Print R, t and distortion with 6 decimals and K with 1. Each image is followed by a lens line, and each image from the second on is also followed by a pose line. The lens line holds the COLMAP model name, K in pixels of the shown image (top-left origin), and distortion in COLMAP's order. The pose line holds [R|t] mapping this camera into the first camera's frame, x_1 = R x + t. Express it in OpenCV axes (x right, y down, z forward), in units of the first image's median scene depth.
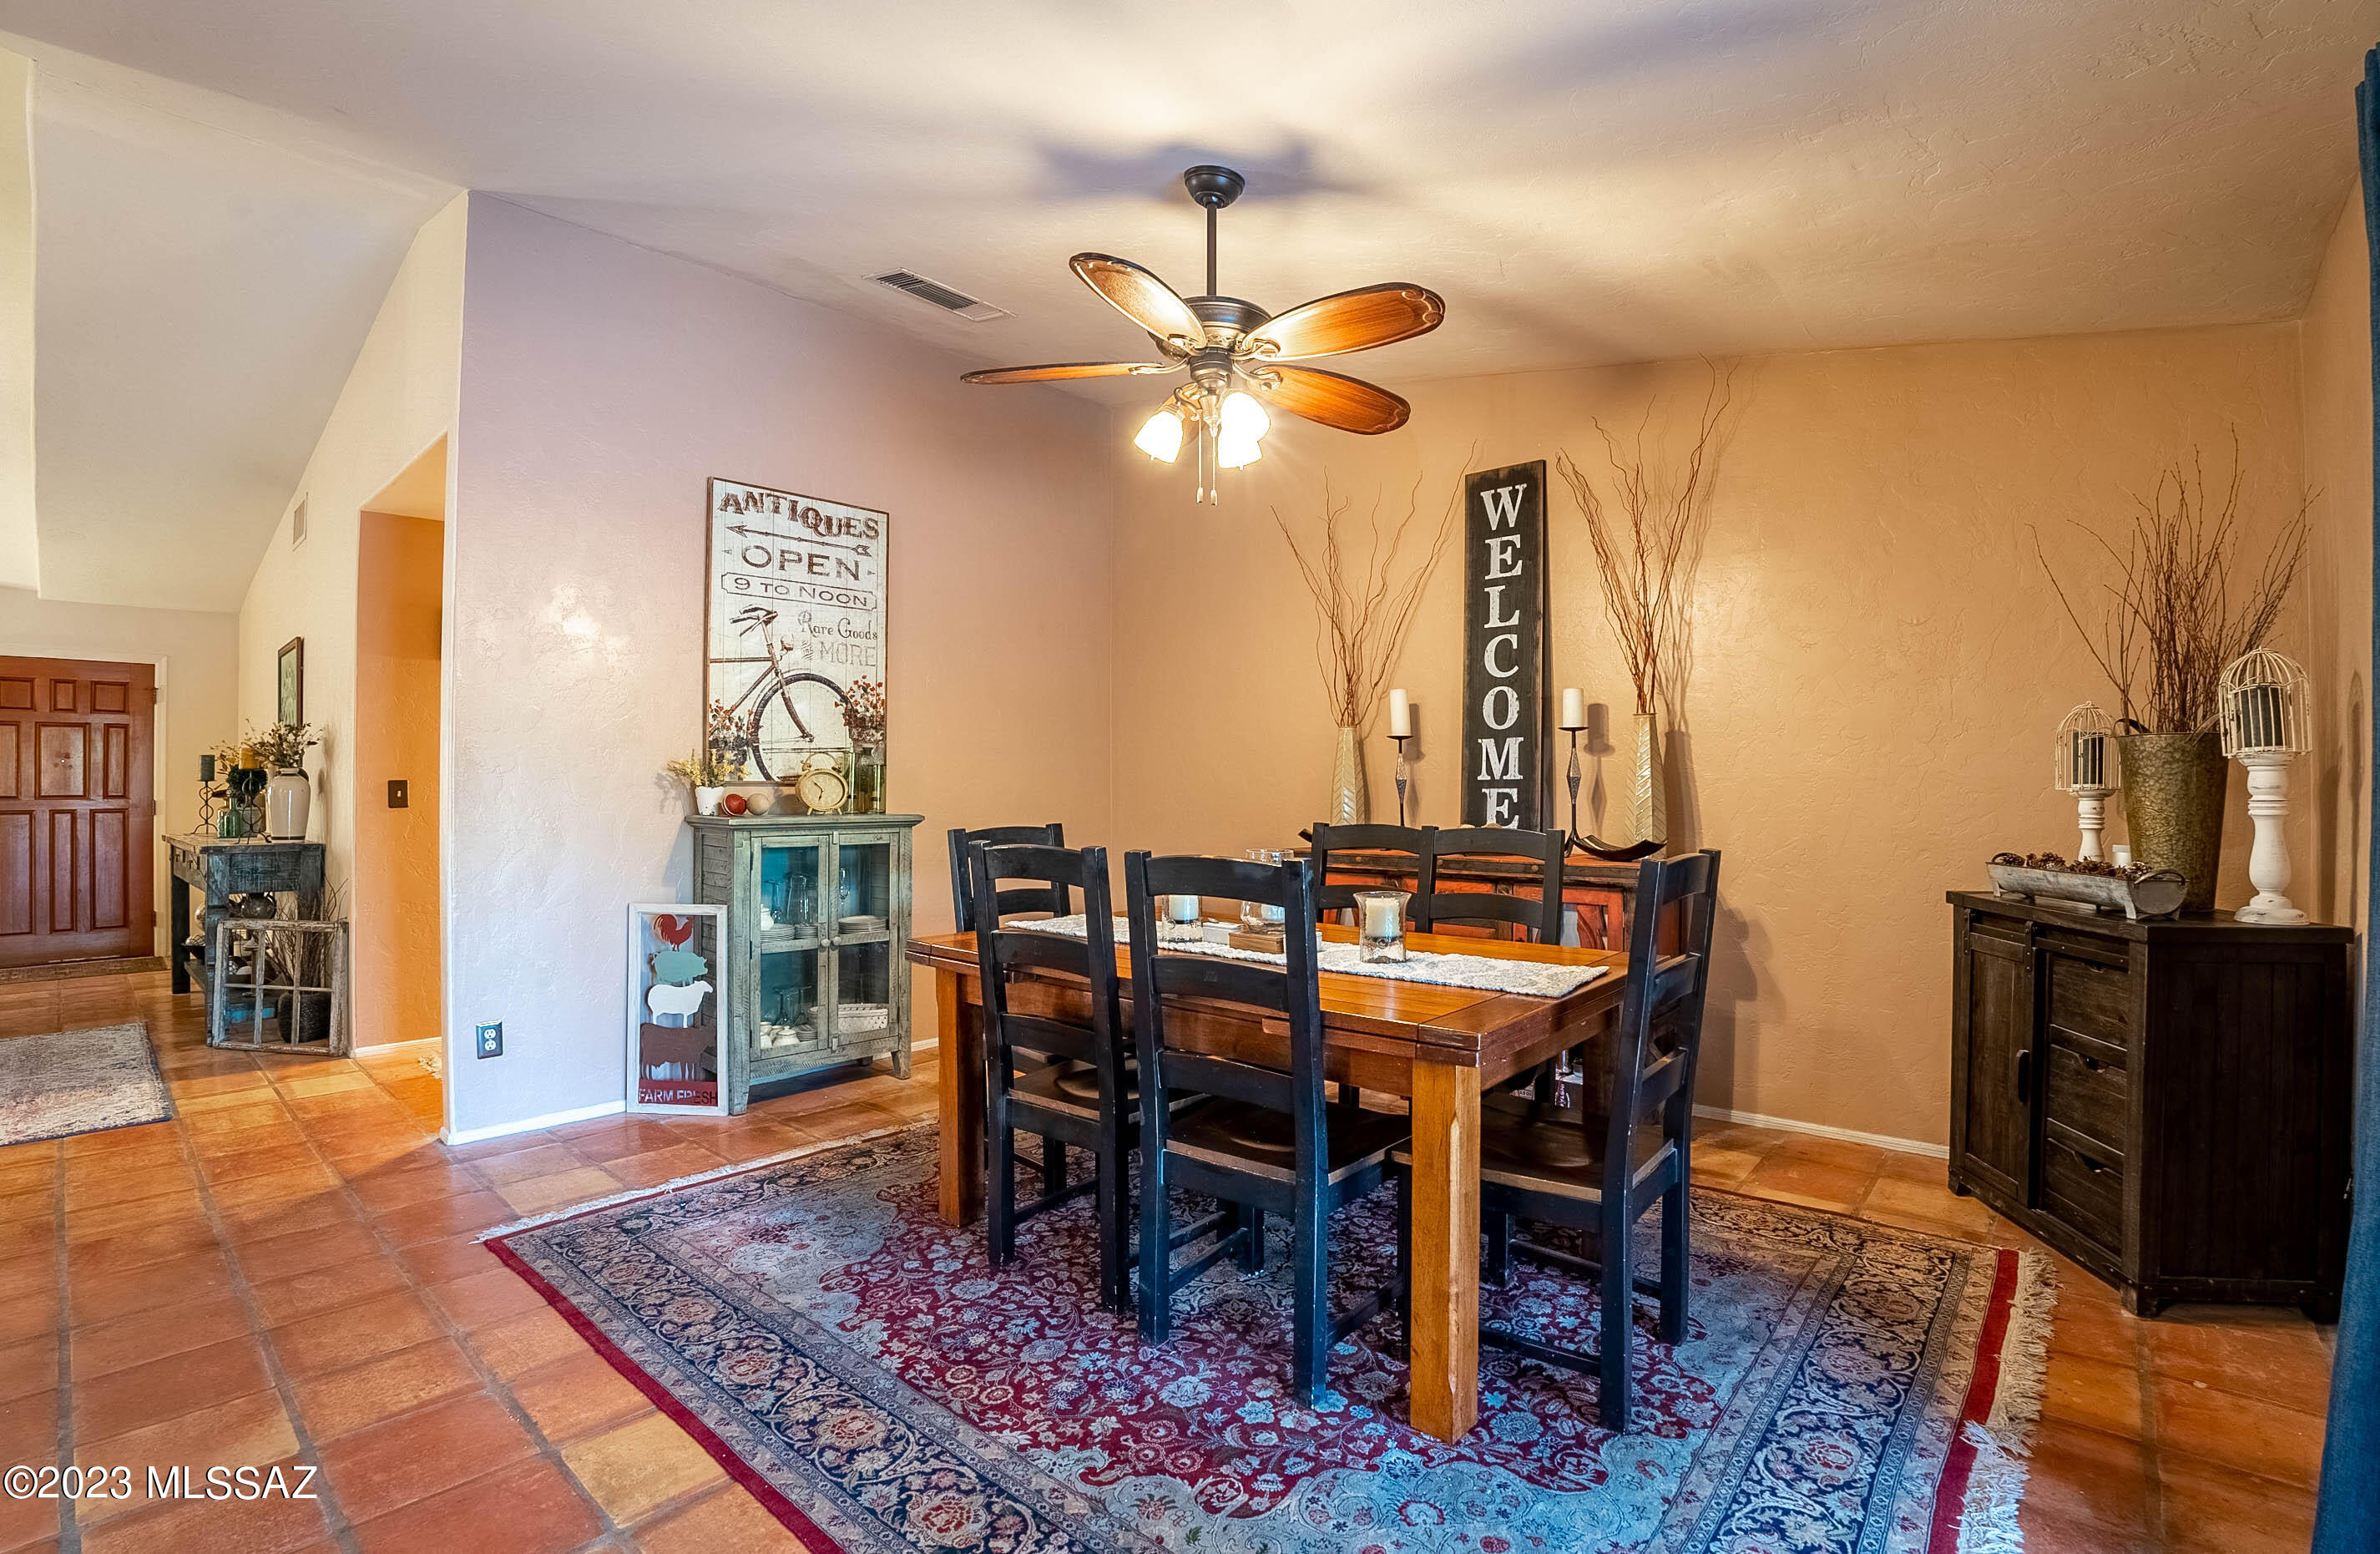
lens RADIAL K [[1081.4, 0, 1193.5], [0, 1081.4, 774.8], [0, 0, 1]] dist [-0.073483, 0.016094]
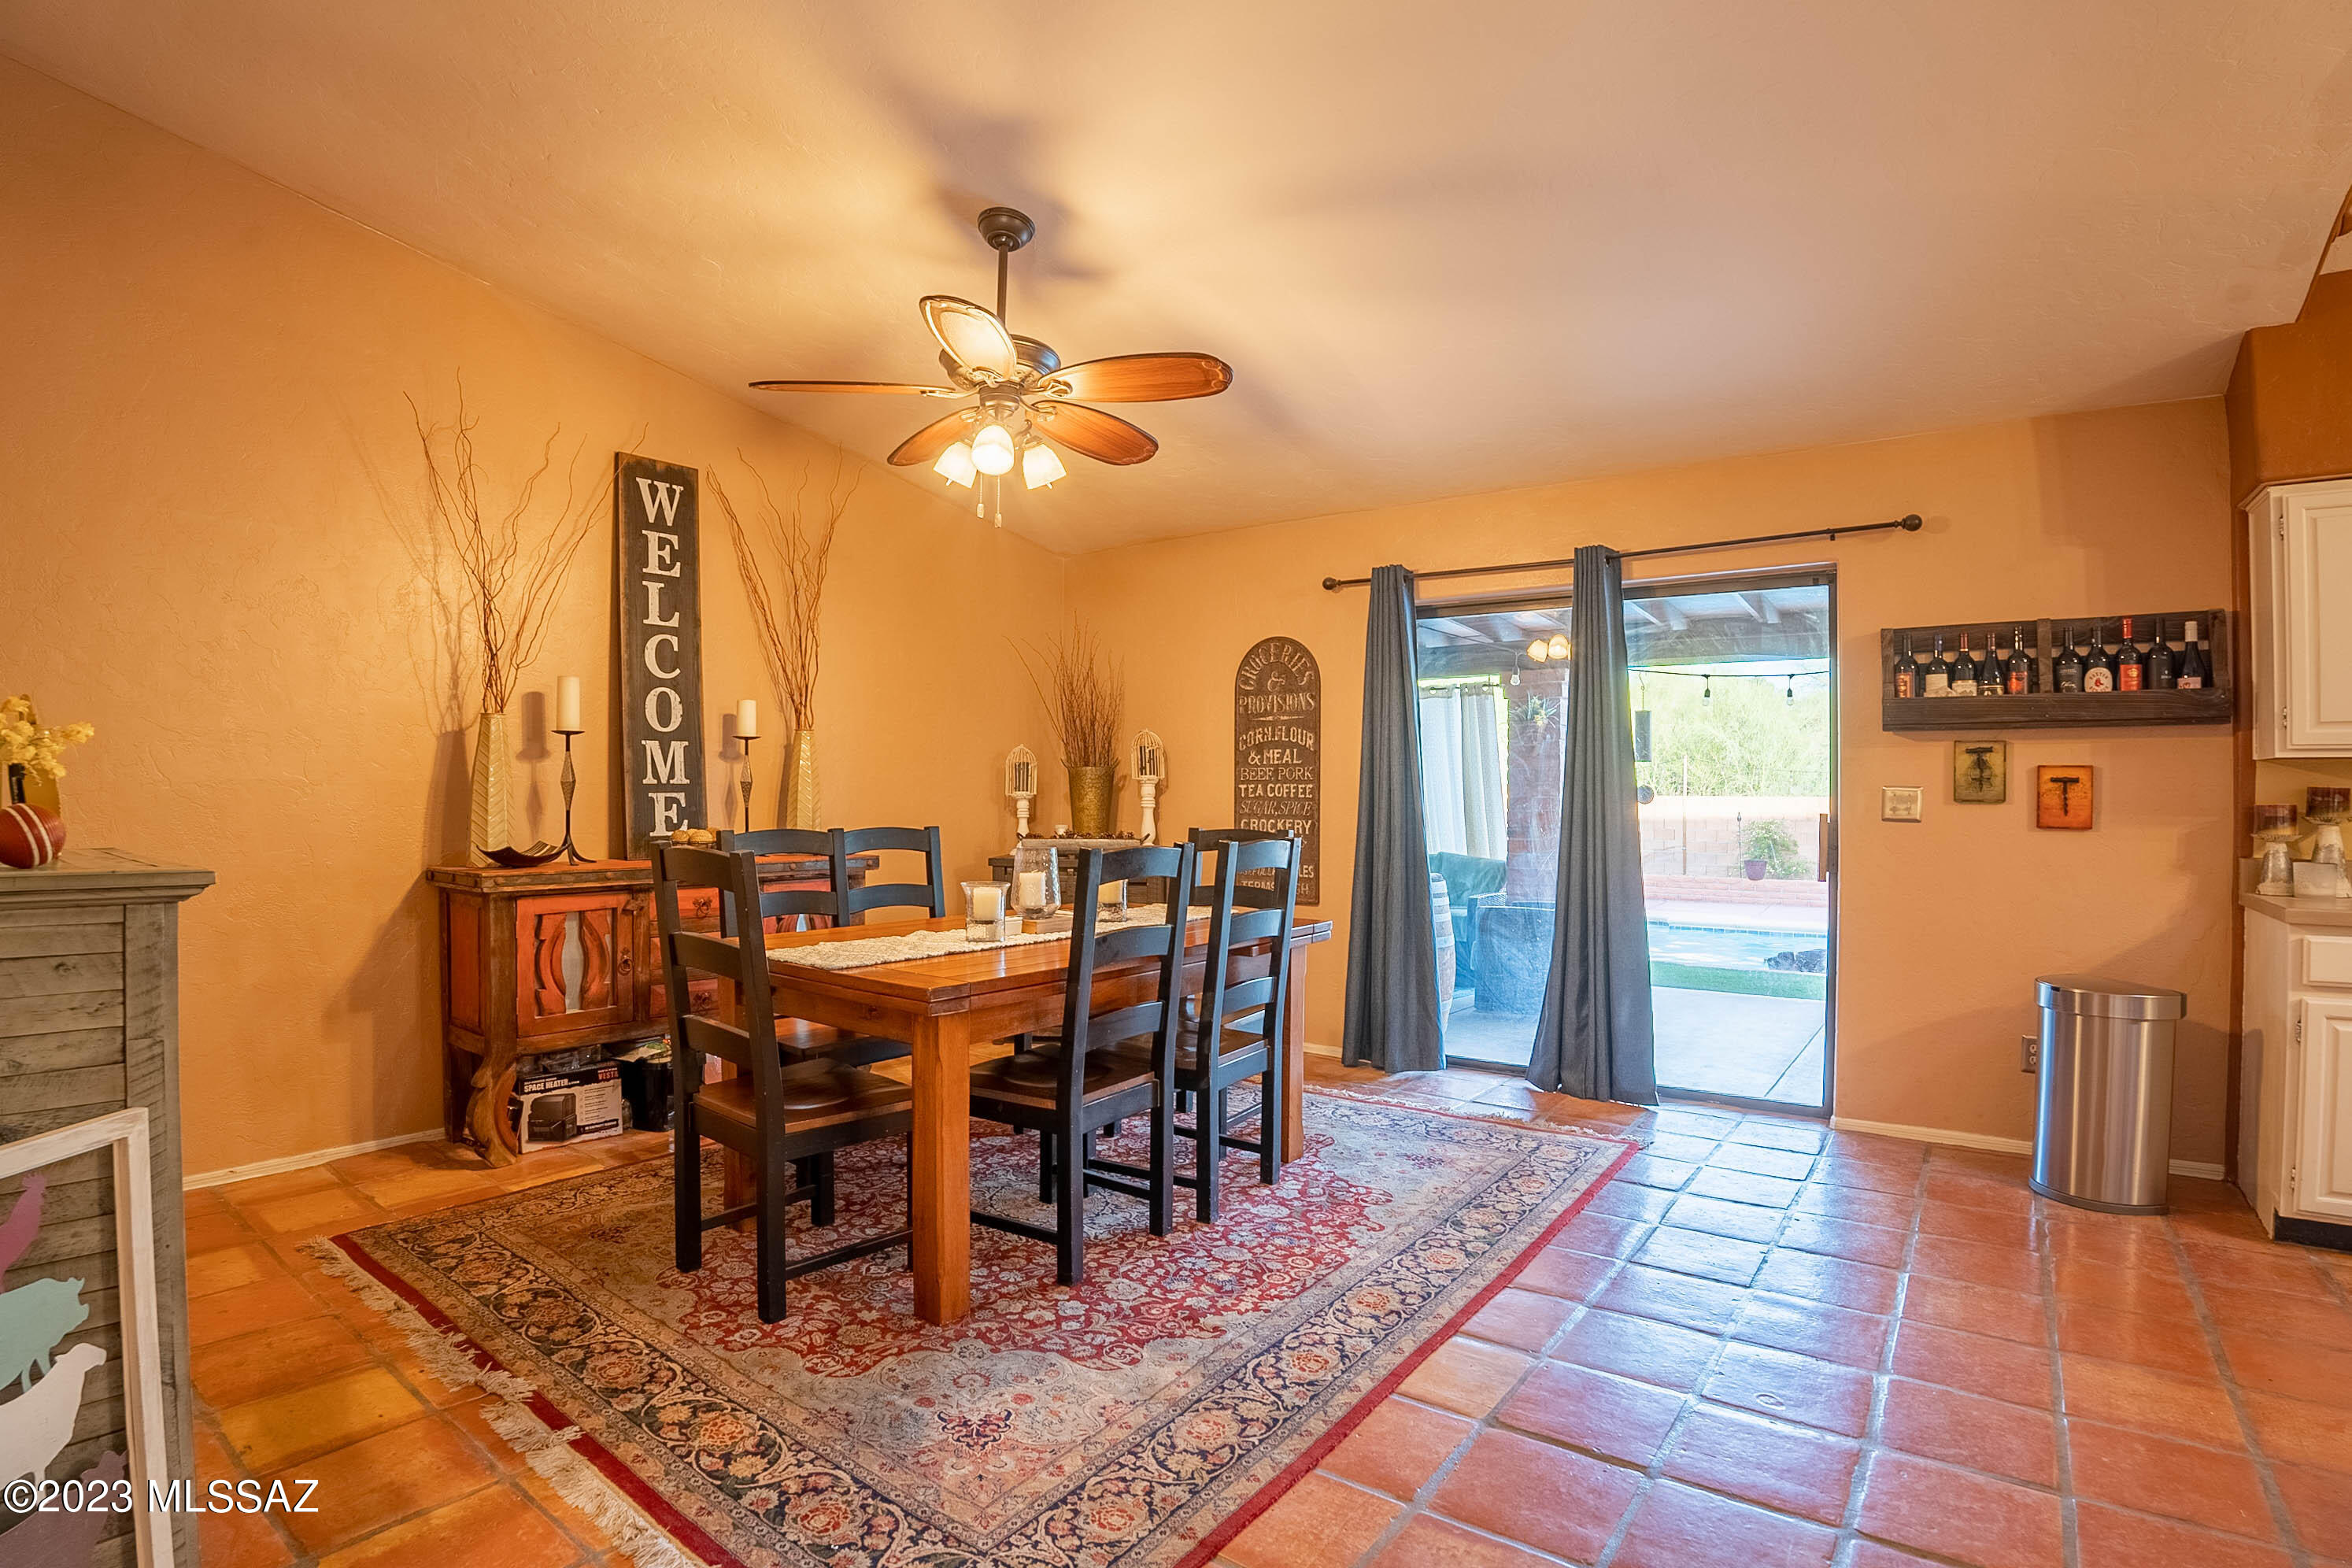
lens RADIAL K [[1152.6, 0, 1168.6], [0, 1152.6, 780.3], [0, 0, 1]] dist [-0.105426, 0.023342]
pose [[-0.076483, 0.012262, 0.996995, -0.829737], [-0.015434, 0.999790, -0.013481, 0.008959], [-0.996951, -0.016419, -0.076278, 0.676527]]
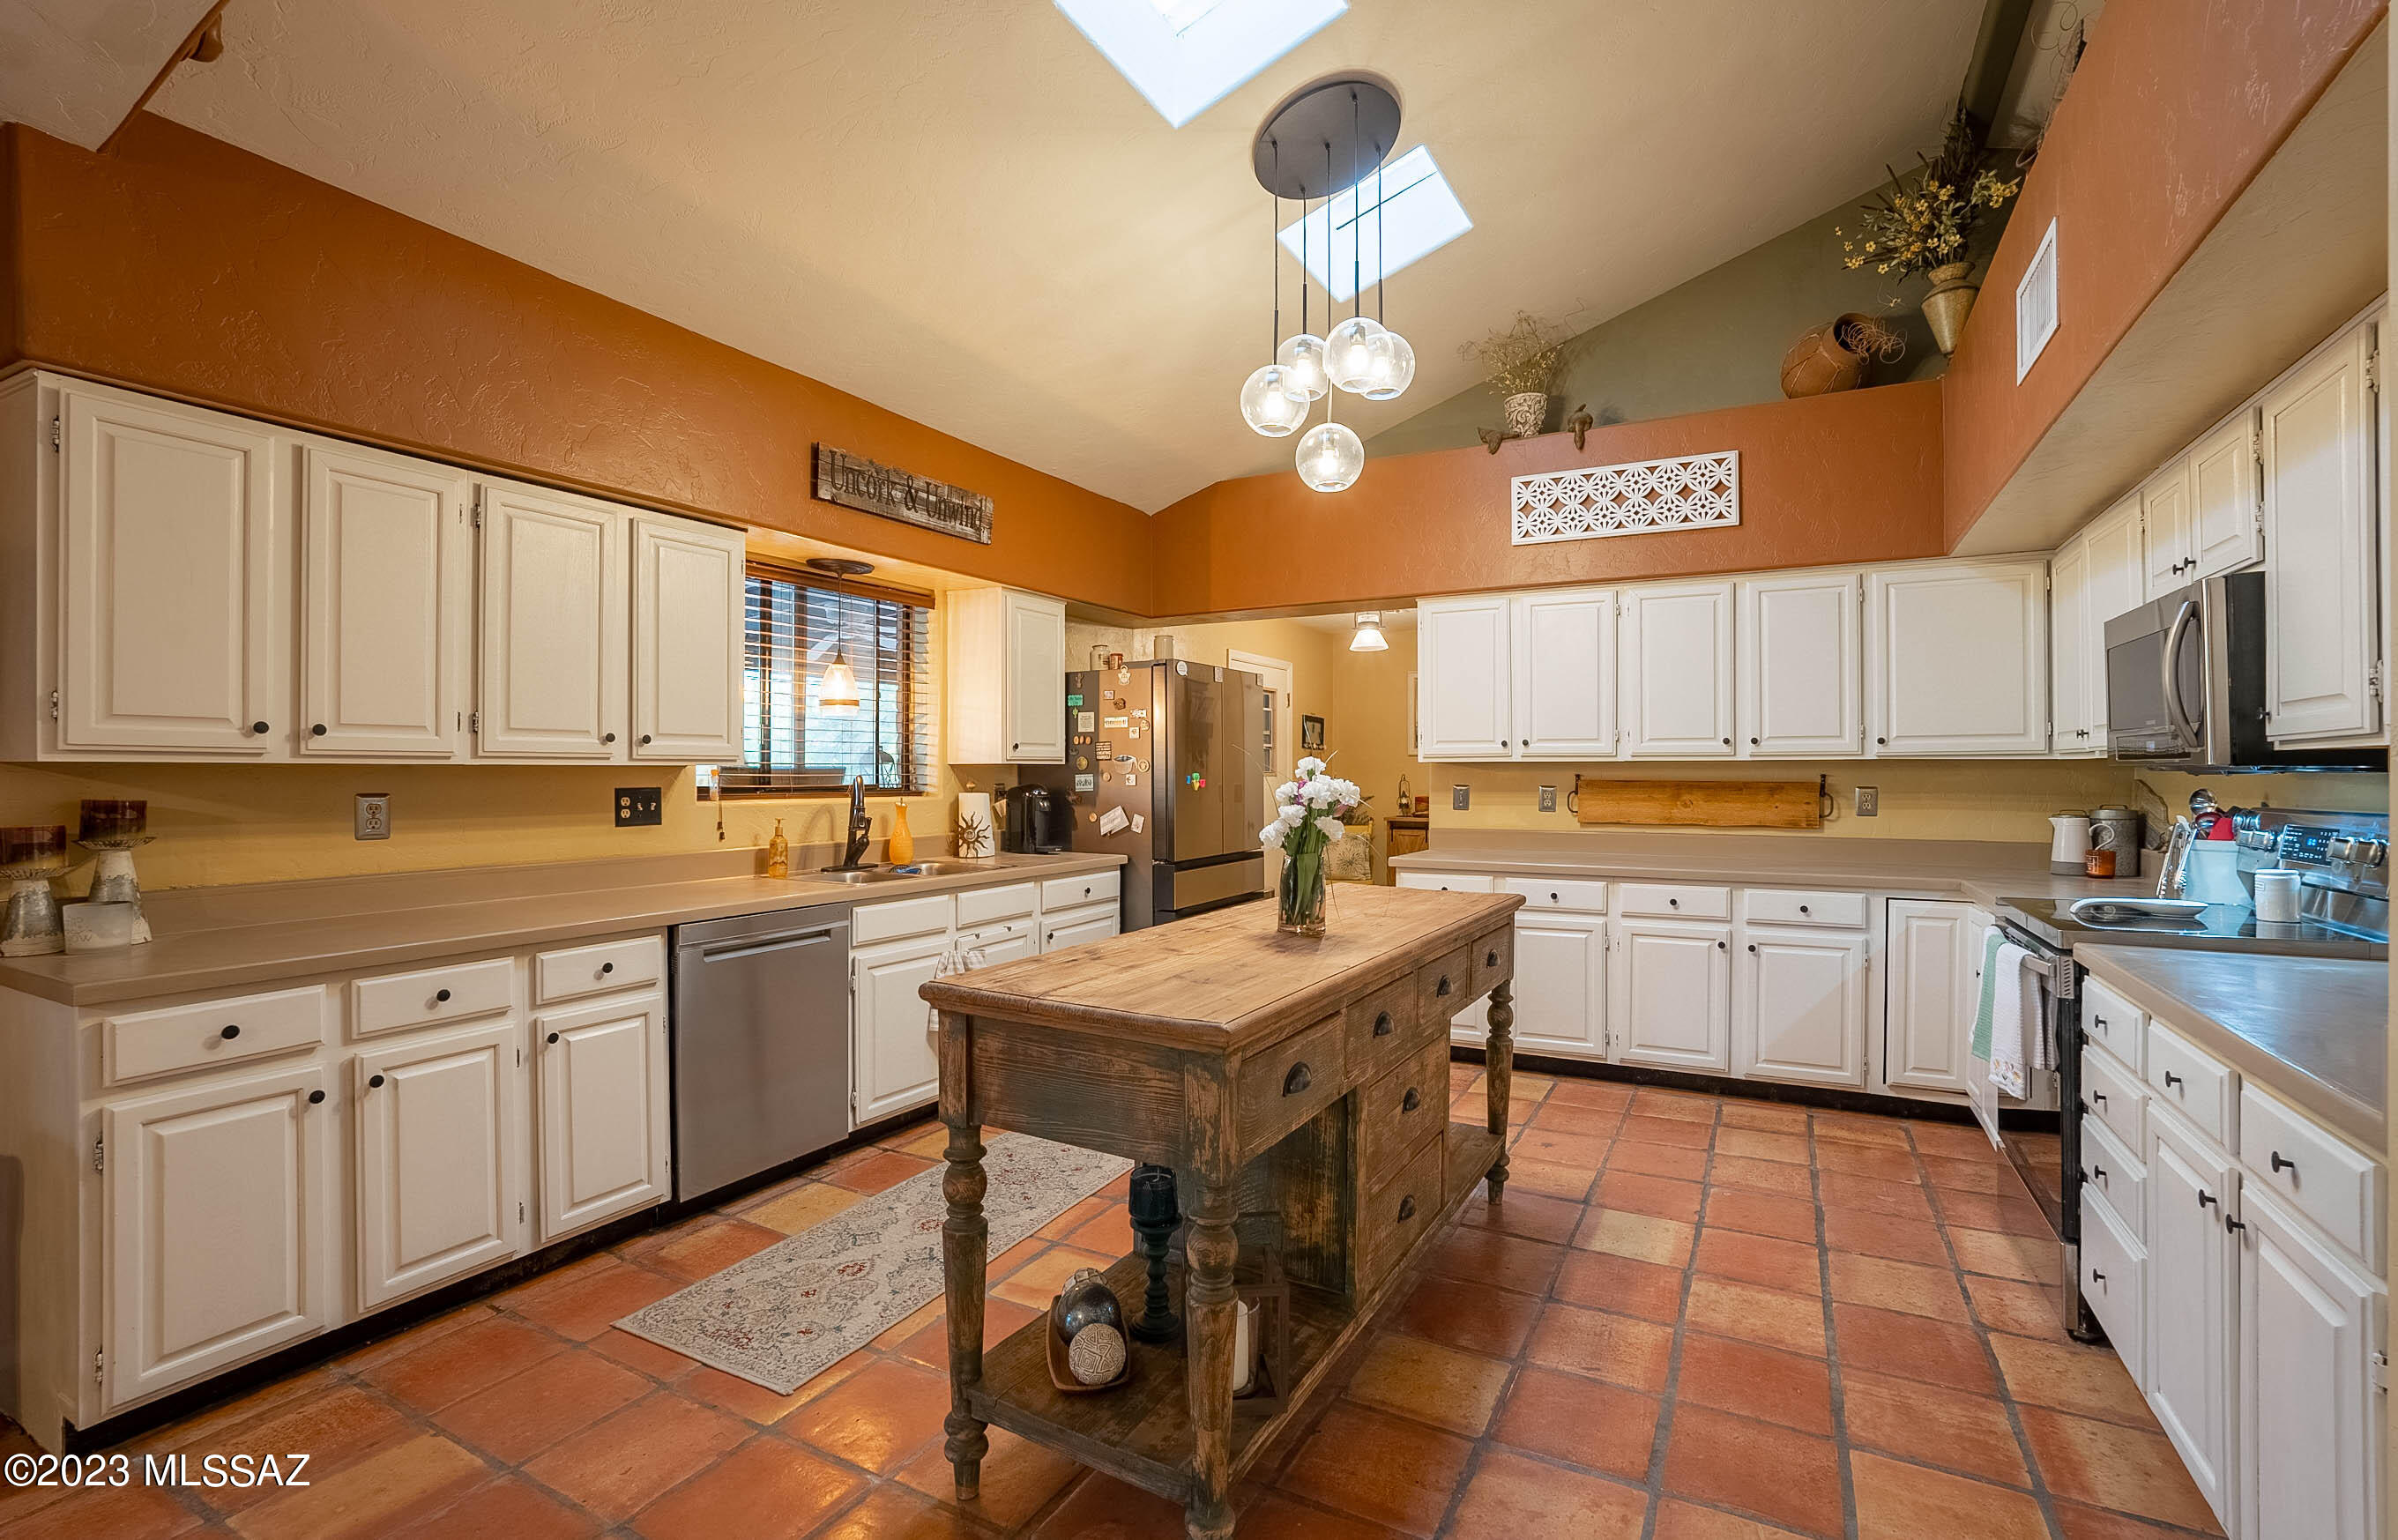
lens RADIAL K [[1051.5, 0, 1230.4], [0, 1051.5, 772.0], [0, 0, 1]] dist [-0.060957, 0.023023]
pose [[-0.970662, 0.001613, -0.240441, -0.594088], [0.003513, 0.999966, -0.007472, -0.018925], [0.240421, -0.008097, -0.970635, 0.458775]]
